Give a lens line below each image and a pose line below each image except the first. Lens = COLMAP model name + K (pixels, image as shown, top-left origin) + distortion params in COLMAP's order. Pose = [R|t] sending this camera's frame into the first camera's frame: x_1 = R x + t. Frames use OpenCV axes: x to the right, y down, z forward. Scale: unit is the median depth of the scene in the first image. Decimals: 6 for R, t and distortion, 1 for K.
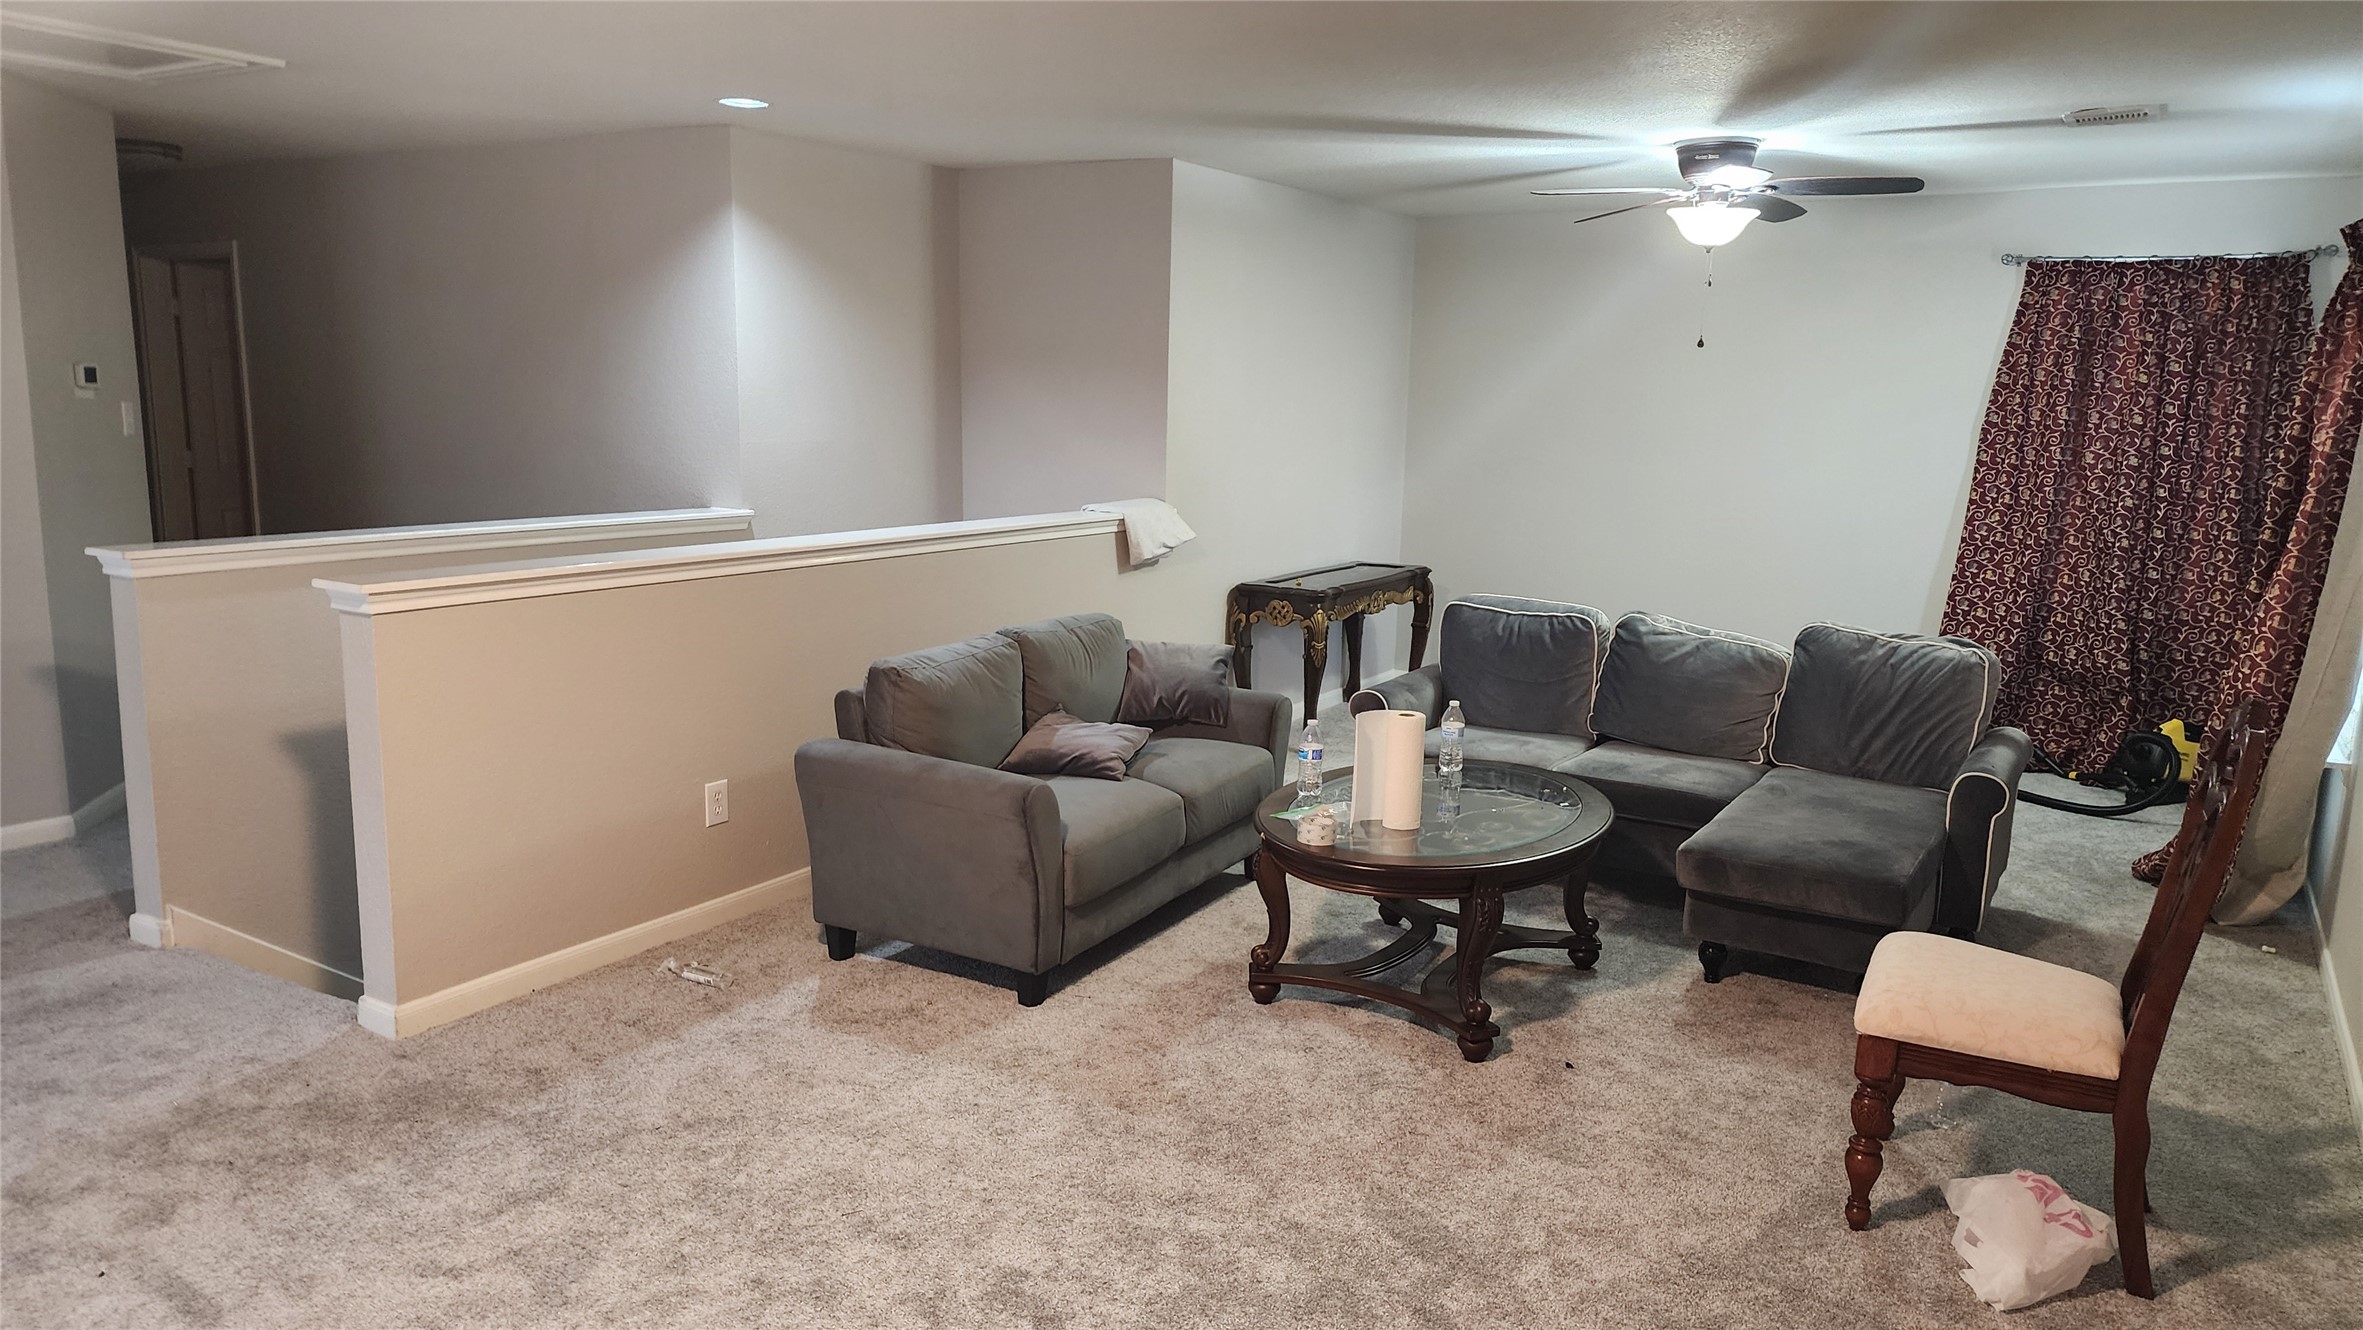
lens RADIAL K [[1607.7, 0, 1187.9], [0, 1607.7, 668.0], [0, 0, 1]] dist [0.082468, -0.065905]
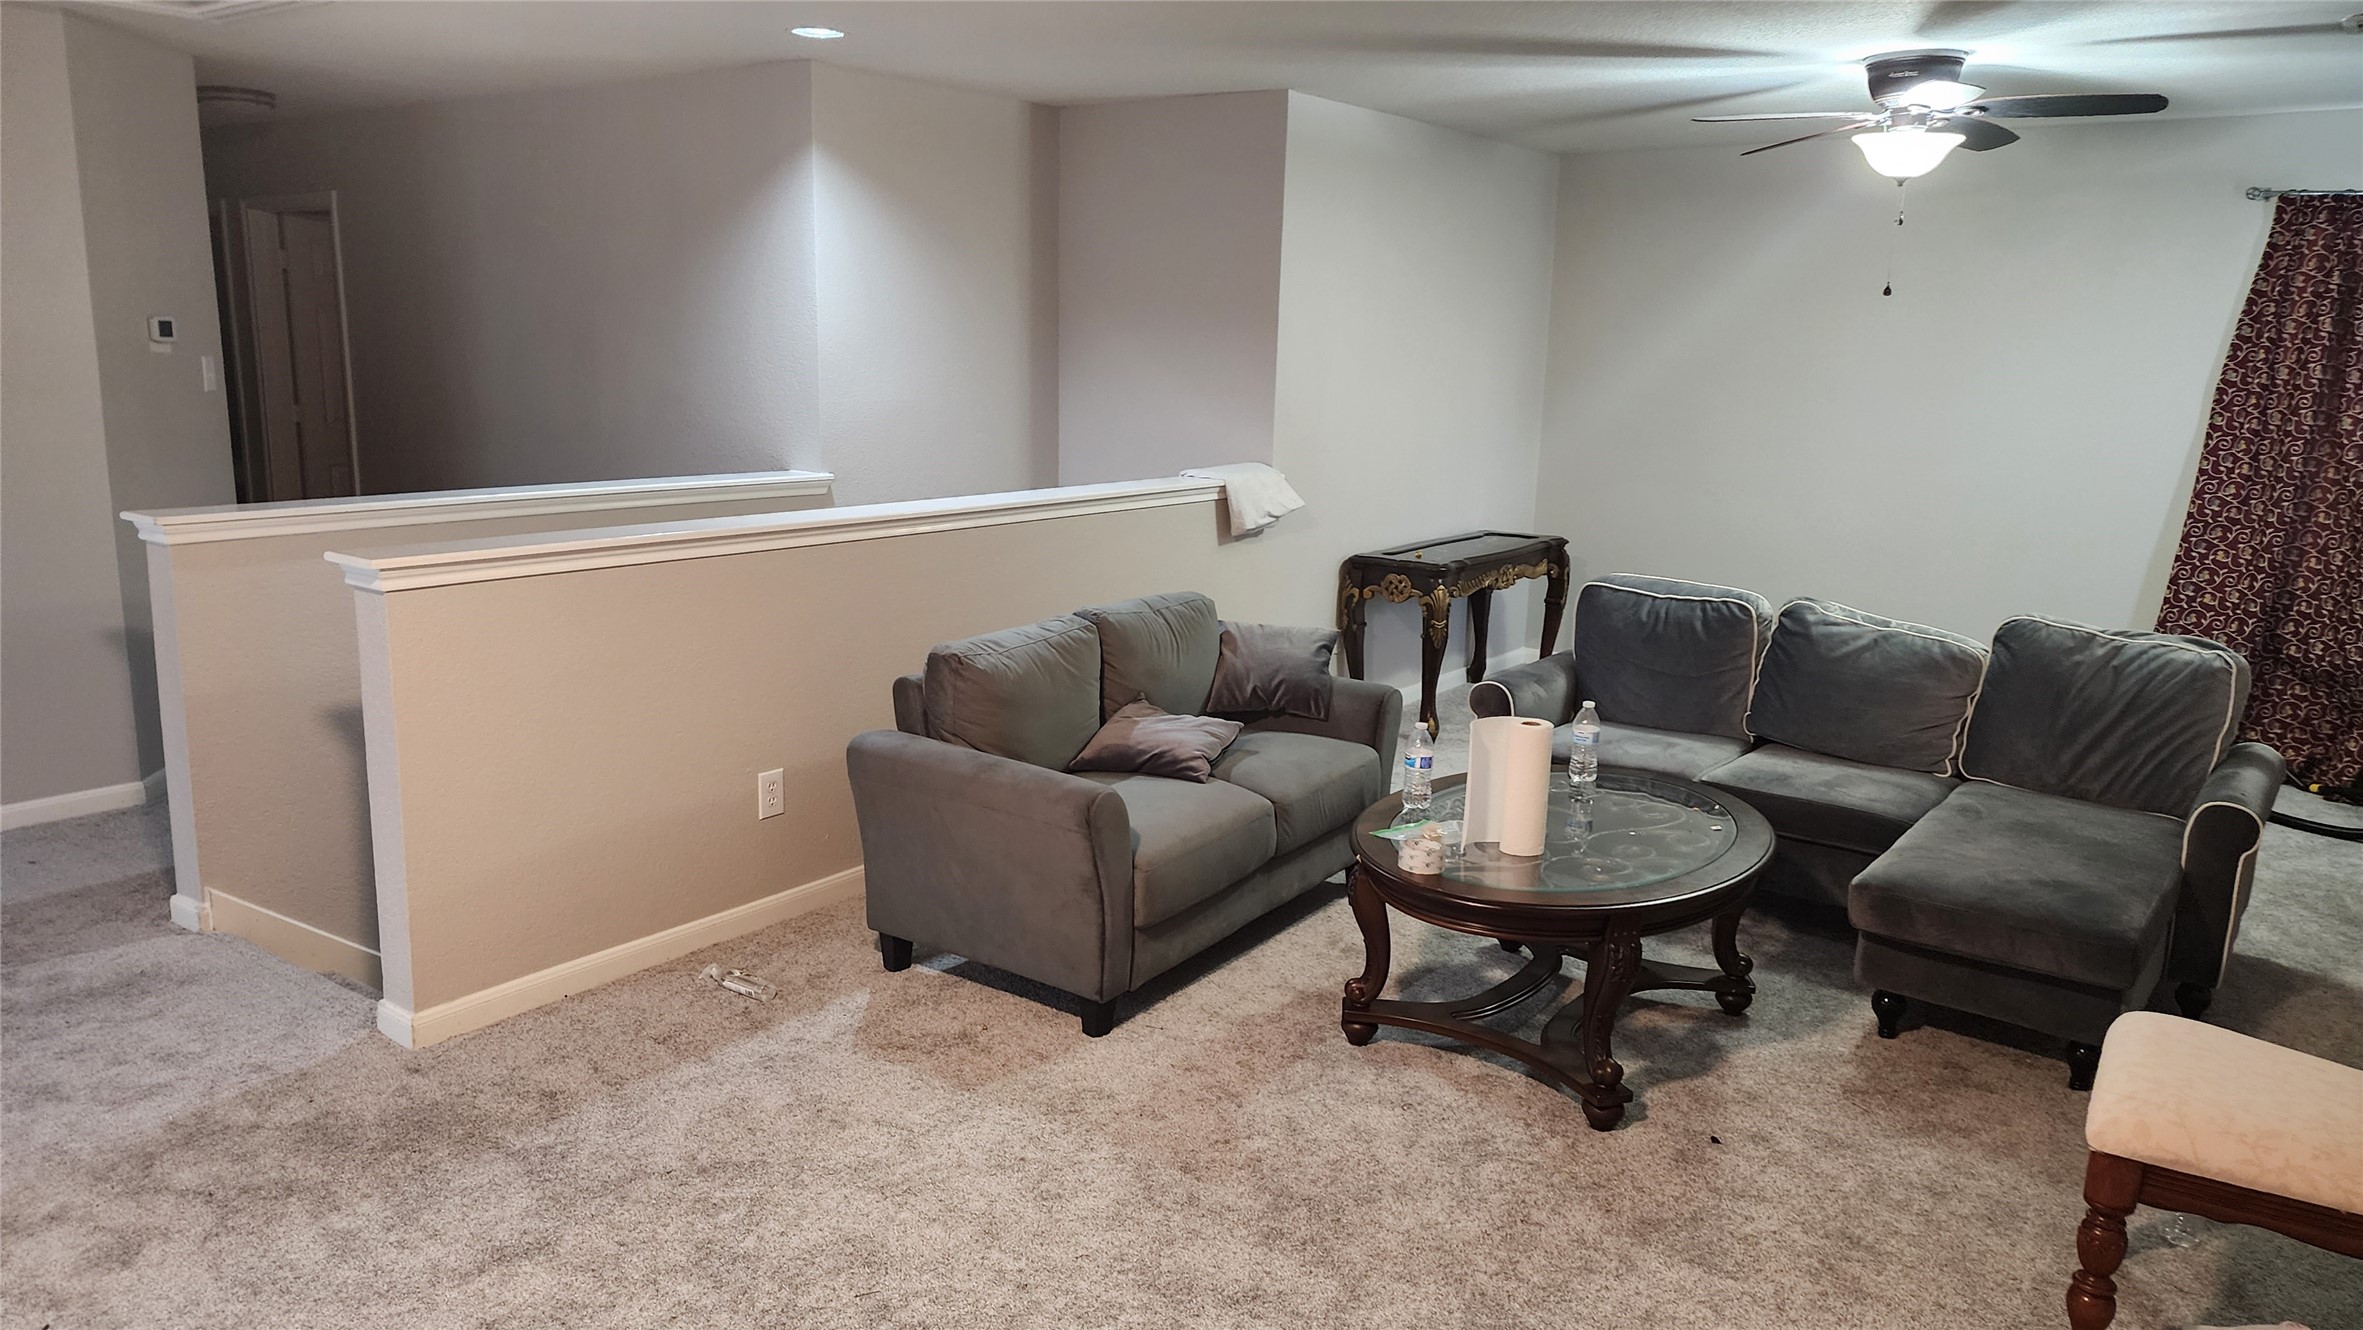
lens RADIAL K [[1607.7, 0, 1165.9], [0, 1607.7, 657.6], [0, 0, 1]] dist [0.082468, -0.065905]
pose [[0.995357, 0.019279, -0.094303, 0.020572], [-0.017210, 0.999594, 0.022703, -0.020391], [0.094703, -0.020975, 0.995285, 0.109831]]
